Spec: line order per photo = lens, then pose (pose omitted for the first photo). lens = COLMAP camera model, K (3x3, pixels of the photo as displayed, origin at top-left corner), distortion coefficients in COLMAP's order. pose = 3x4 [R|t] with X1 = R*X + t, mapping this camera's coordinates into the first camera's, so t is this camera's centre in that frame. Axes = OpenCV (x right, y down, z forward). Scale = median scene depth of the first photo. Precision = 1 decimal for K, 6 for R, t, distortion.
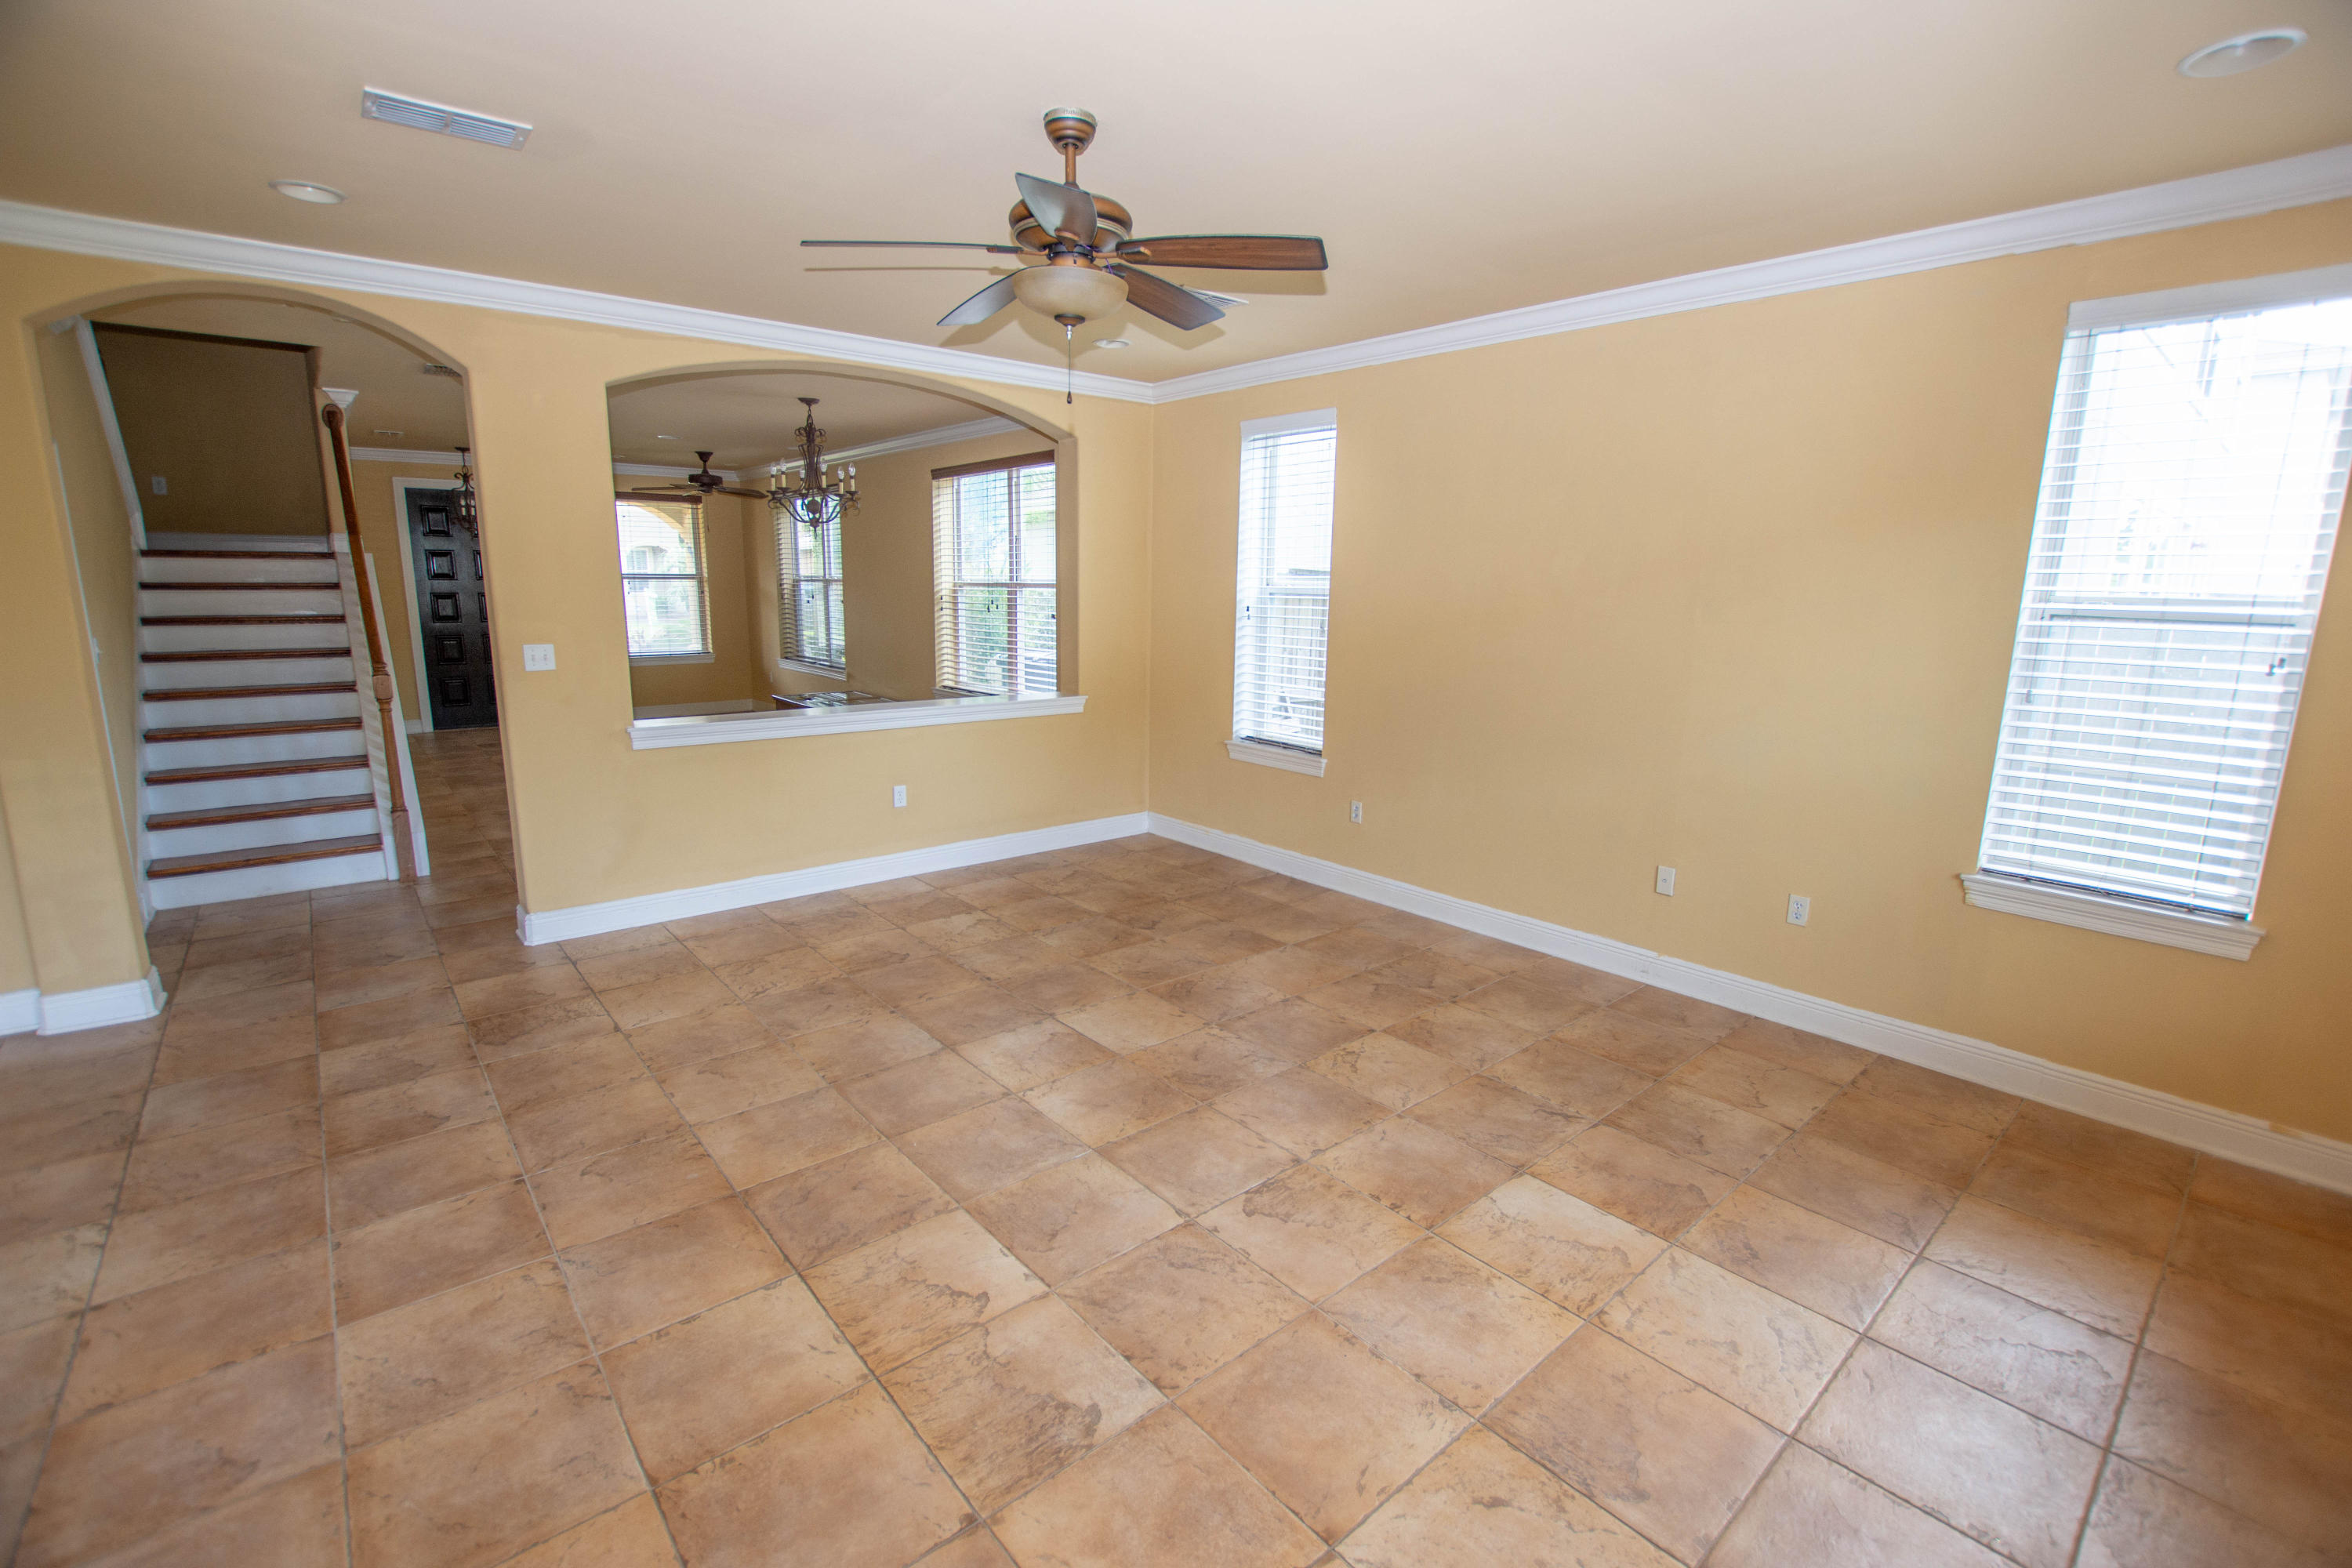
lens RADIAL K [[1030.0, 0, 1187.7], [0, 1030.0, 785.1], [0, 0, 1]] dist [-0.034161, 0.004277]
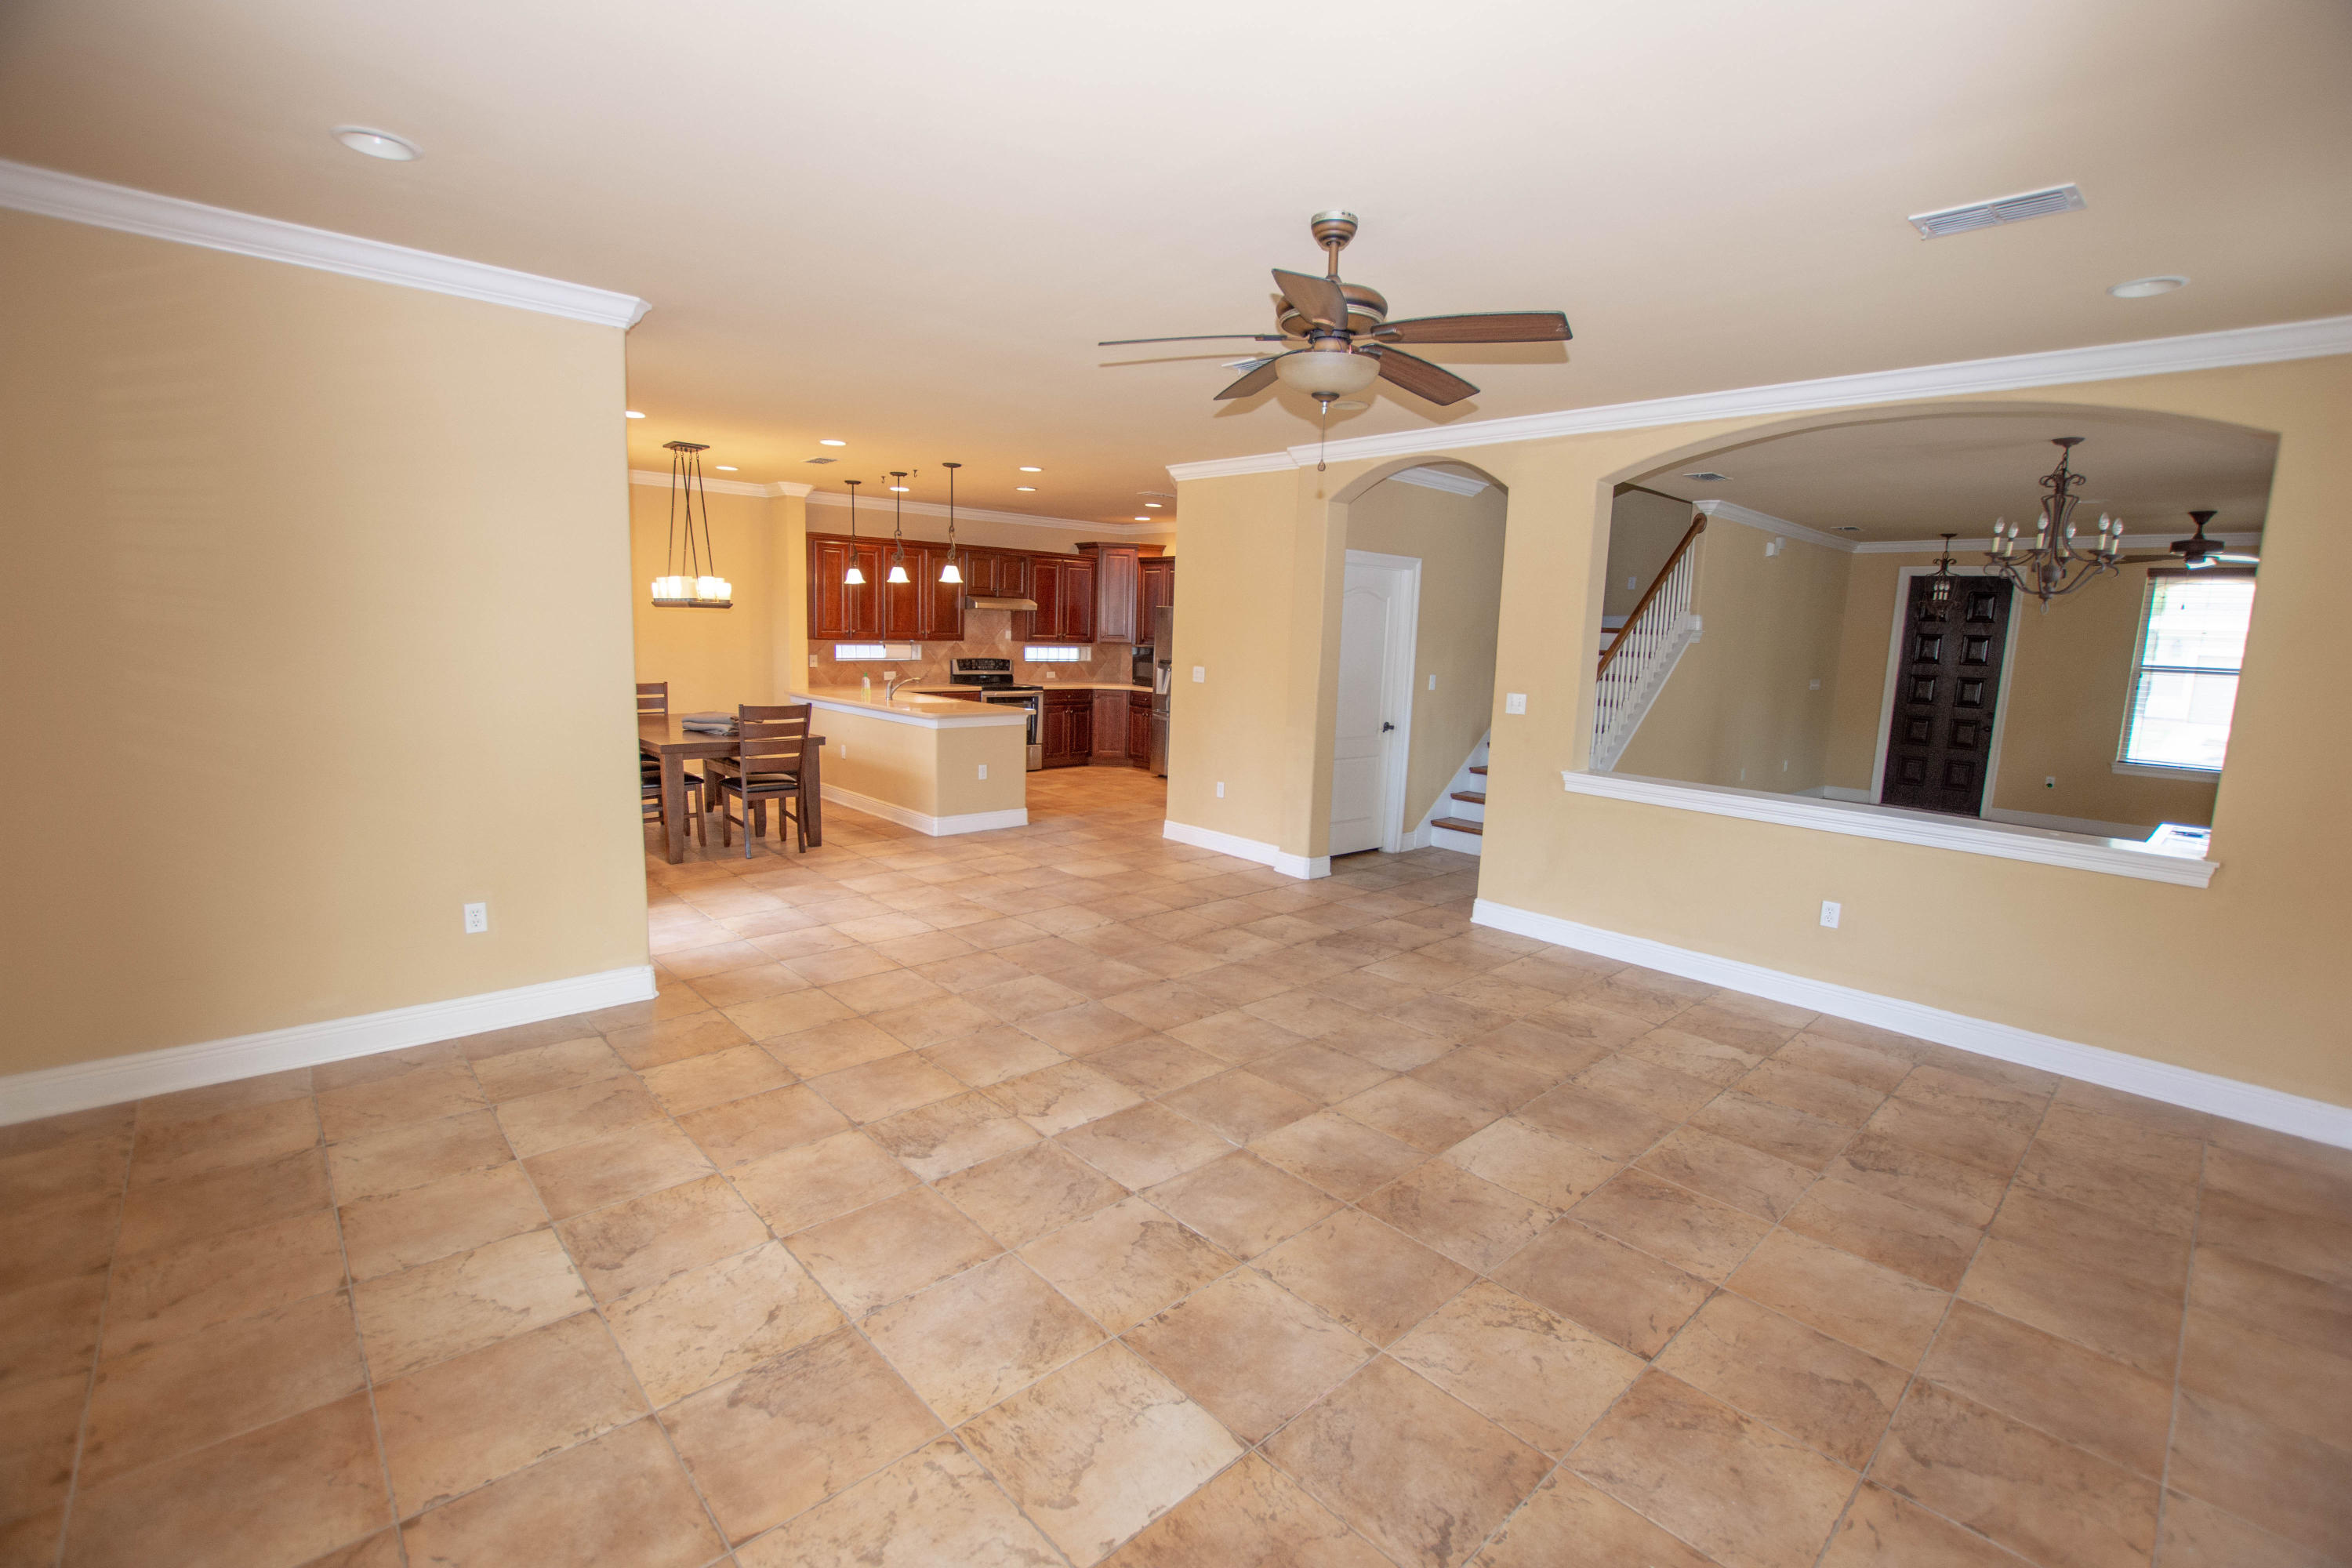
lens RADIAL K [[1030.0, 0, 1187.7], [0, 1030.0, 785.1], [0, 0, 1]] dist [-0.034161, 0.004277]
pose [[0.044002, 0.137804, -0.989482, 0.800244], [-0.228911, 0.965481, 0.124282, -0.118280], [0.972452, 0.221035, 0.074028, 0.671629]]
